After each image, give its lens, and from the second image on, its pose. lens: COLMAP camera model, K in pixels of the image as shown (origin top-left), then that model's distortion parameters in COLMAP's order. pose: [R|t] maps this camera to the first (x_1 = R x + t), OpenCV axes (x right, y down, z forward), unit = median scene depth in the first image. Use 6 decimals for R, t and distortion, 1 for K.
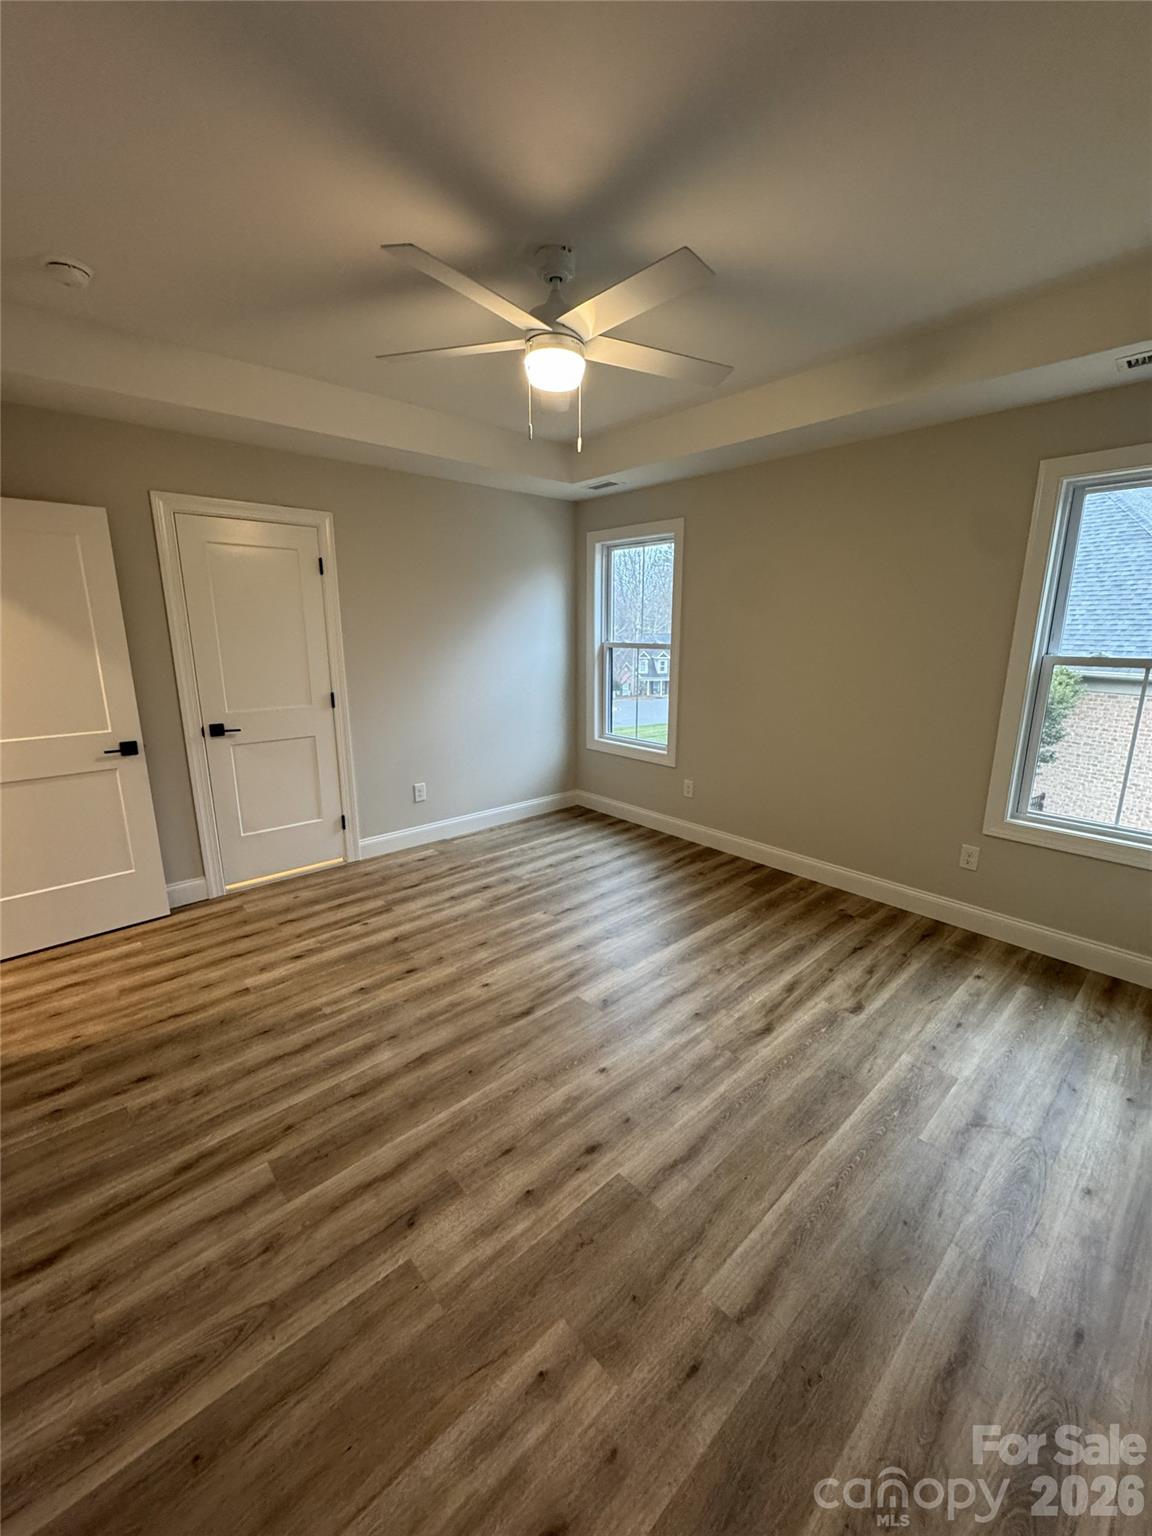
lens RADIAL K [[613.1, 0, 579.8], [0, 613.1, 767.1], [0, 0, 1]] dist [-0.002801, -0.000289]
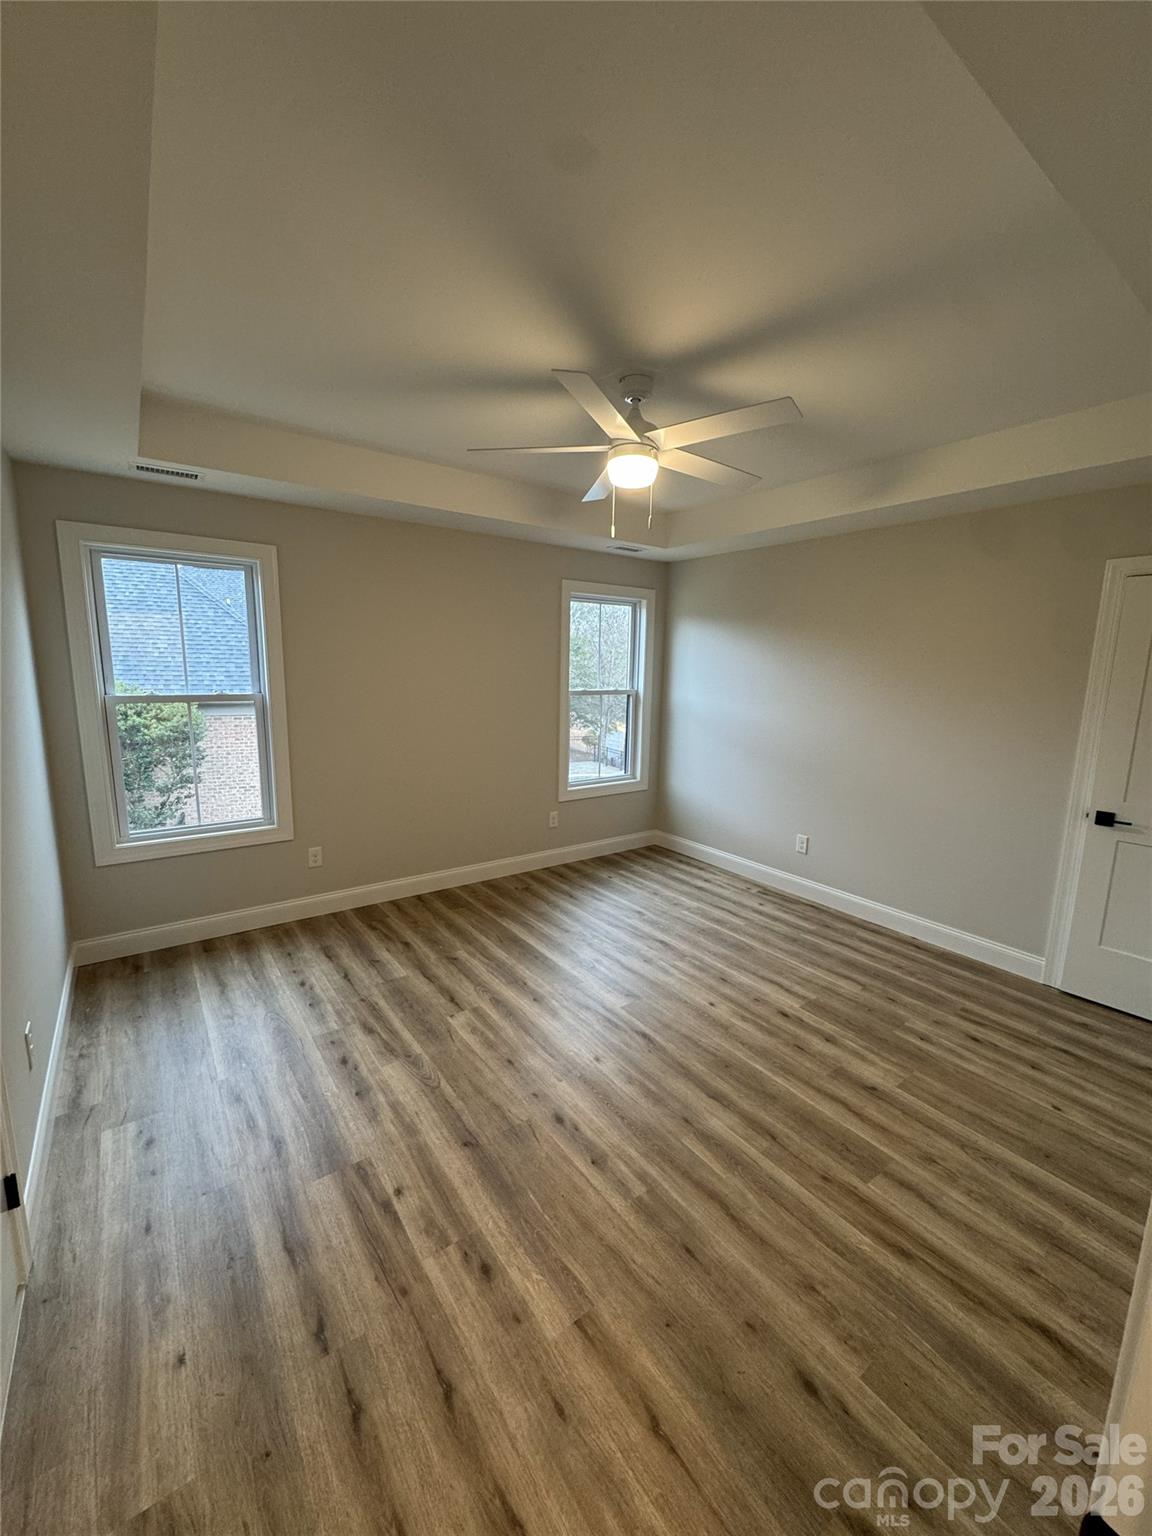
lens RADIAL K [[613.1, 0, 579.8], [0, 613.1, 767.1], [0, 0, 1]] dist [-0.002801, -0.000289]
pose [[0.097131, -0.165057, 0.981490, -1.253991], [0.203391, 0.968633, 0.142767, -0.276418], [-0.974268, 0.185759, 0.127655, 1.016730]]
